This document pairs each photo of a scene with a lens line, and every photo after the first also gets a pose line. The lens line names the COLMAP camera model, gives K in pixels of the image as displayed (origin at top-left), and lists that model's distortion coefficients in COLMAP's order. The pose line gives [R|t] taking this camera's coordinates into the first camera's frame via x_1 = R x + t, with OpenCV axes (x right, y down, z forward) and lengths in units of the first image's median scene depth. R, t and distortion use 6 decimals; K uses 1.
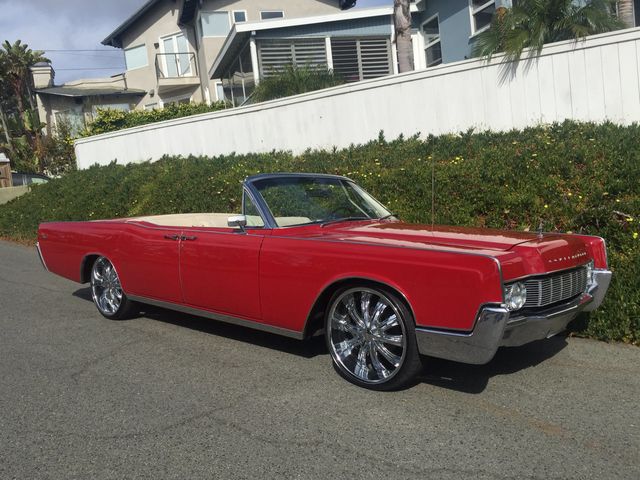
lens RADIAL K [[558.2, 0, 320.0], [0, 558.2, 240.0], [0, 0, 1]] dist [0.096318, -0.135140]
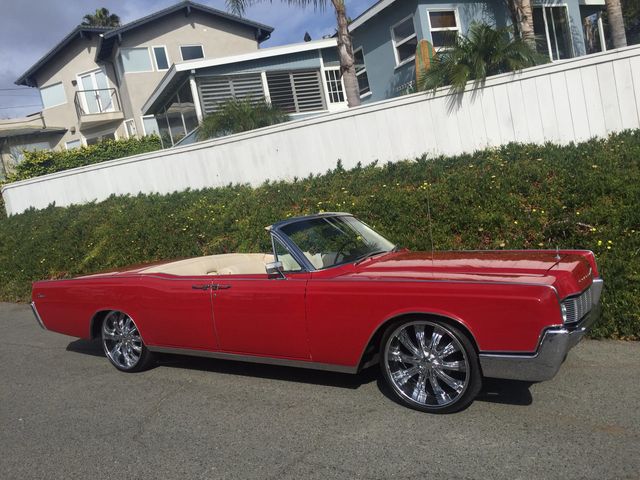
lens RADIAL K [[532.7, 0, 318.2], [0, 532.7, 241.9], [0, 0, 1]] dist [0.092330, -0.116981]
pose [[0.984496, -0.090934, 0.149997, -0.120194], [0.094237, 0.995436, -0.015042, -0.032887], [-0.147945, 0.028944, 0.988572, -0.003509]]
